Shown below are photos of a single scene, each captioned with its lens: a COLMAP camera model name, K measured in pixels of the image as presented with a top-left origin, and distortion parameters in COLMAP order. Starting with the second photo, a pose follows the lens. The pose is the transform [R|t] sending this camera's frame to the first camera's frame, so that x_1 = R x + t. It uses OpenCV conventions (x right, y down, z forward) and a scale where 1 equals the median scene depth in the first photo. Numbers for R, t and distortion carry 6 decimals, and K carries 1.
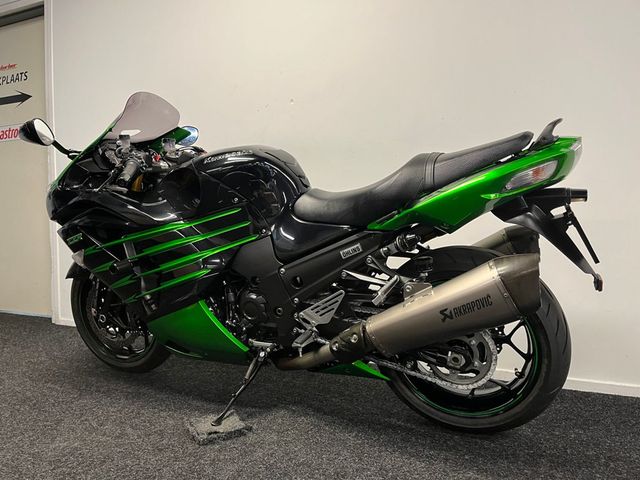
lens RADIAL K [[473.5, 0, 317.4], [0, 473.5, 231.4], [0, 0, 1]] dist [0.027536, -0.004341]
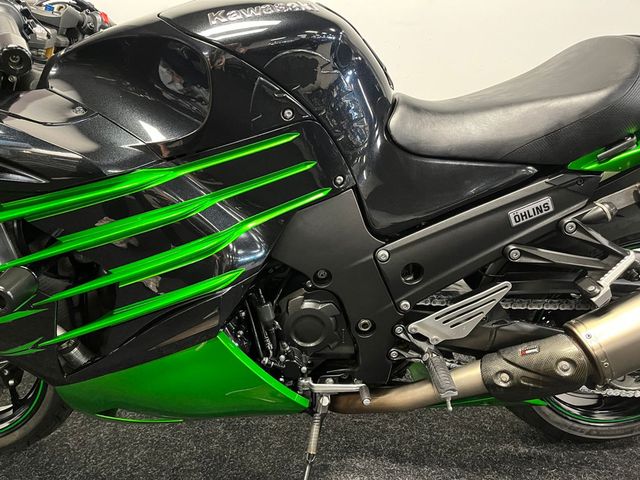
lens RADIAL K [[489.4, 0, 320.0], [0, 489.4, 240.0], [0, 0, 1]] dist [0.038093, -0.008443]
pose [[0.899110, -0.106951, 0.424456, -0.386730], [0.024596, 0.980503, 0.194959, -0.042619], [-0.437032, -0.164849, 0.884210, 0.587724]]
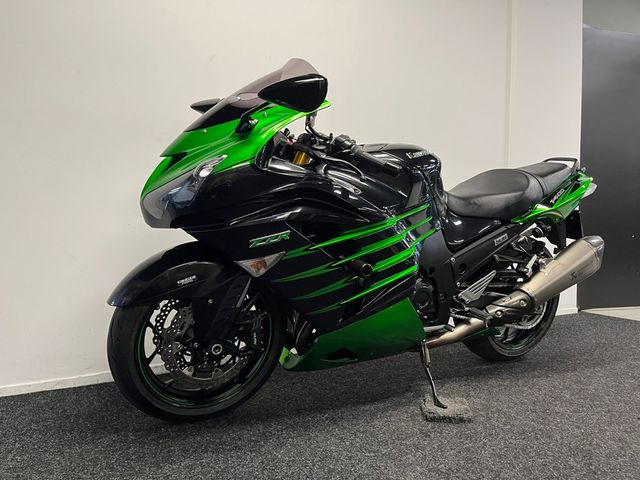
lens RADIAL K [[489.4, 0, 320.0], [0, 489.4, 240.0], [0, 0, 1]] dist [0.038093, -0.008443]
pose [[0.595249, -0.026745, 0.803096, -1.292771], [0.020268, 0.999628, 0.018267, 0.007621], [-0.803285, 0.005403, 0.595570, 0.582957]]
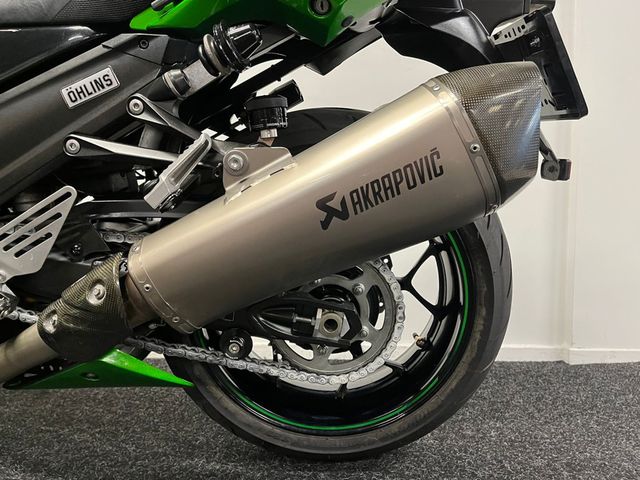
lens RADIAL K [[489.4, 0, 320.0], [0, 489.4, 240.0], [0, 0, 1]] dist [0.038093, -0.008443]
pose [[0.916263, -0.018213, 0.400163, 0.078843], [0.003559, 0.999297, 0.037333, 0.155058], [-0.400561, -0.032783, 0.915683, 0.518430]]
